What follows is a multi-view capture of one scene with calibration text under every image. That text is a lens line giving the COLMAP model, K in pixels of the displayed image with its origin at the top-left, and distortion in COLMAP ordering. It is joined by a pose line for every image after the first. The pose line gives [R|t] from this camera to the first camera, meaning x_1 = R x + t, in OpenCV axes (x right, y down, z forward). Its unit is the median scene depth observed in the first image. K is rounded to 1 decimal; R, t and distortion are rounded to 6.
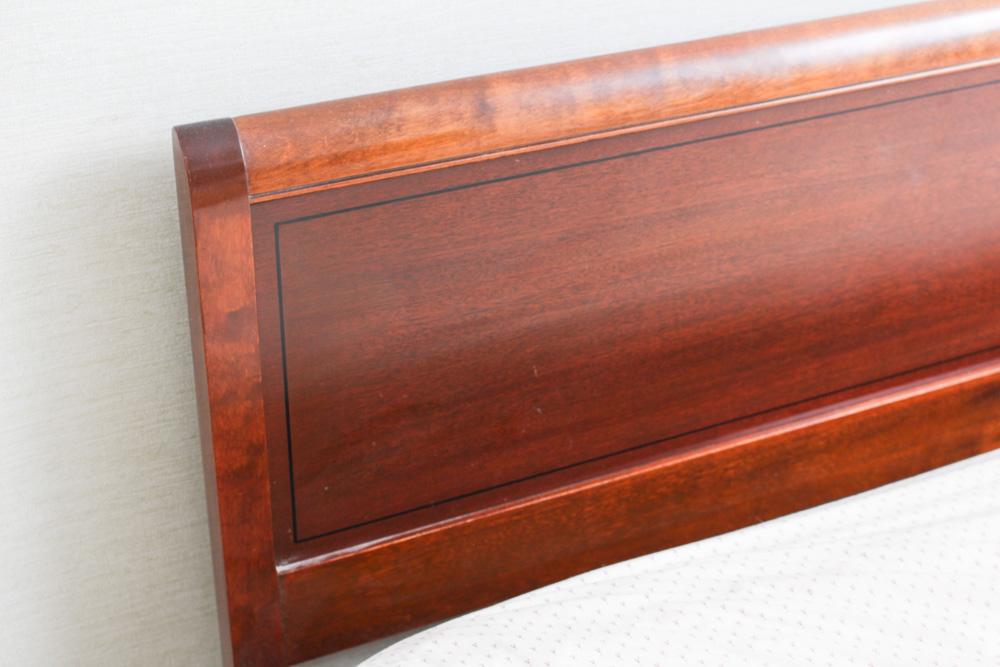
lens RADIAL K [[1600.5, 0, 501.8], [0, 1600.5, 333.1], [0, 0, 1]] dist [-0.033270, 0.028649]
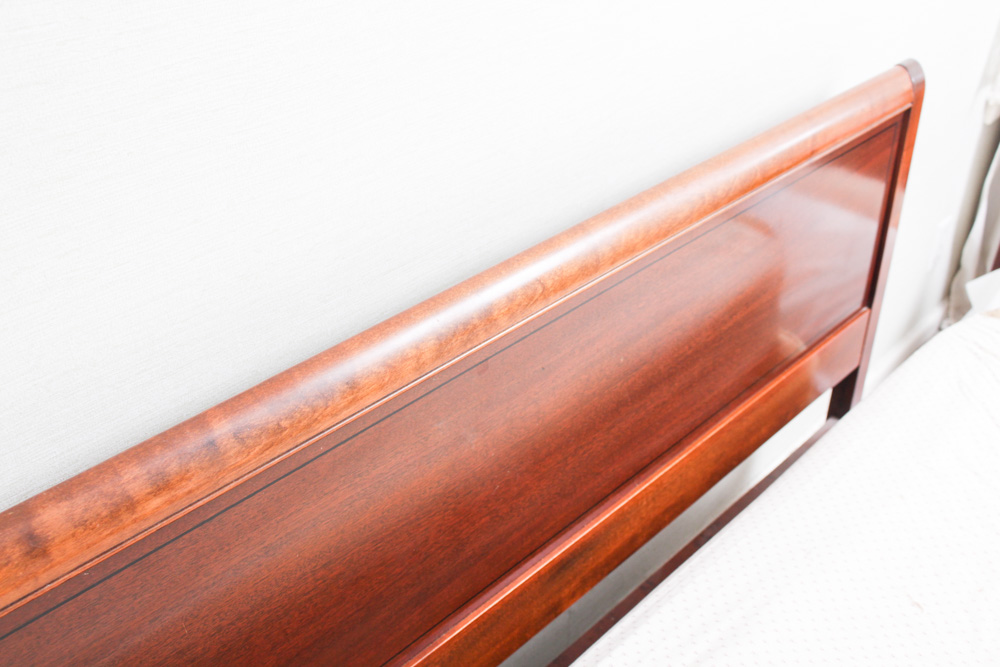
lens RADIAL K [[1113.3, 0, 500.0], [0, 1113.3, 333.5], [0, 0, 1]] dist [-0.129995, 0.154394]
pose [[0.930038, -0.209052, 0.302202, 0.066445], [0.211347, 0.977079, 0.025478, -0.194649], [-0.300602, 0.040174, 0.952903, 0.282931]]
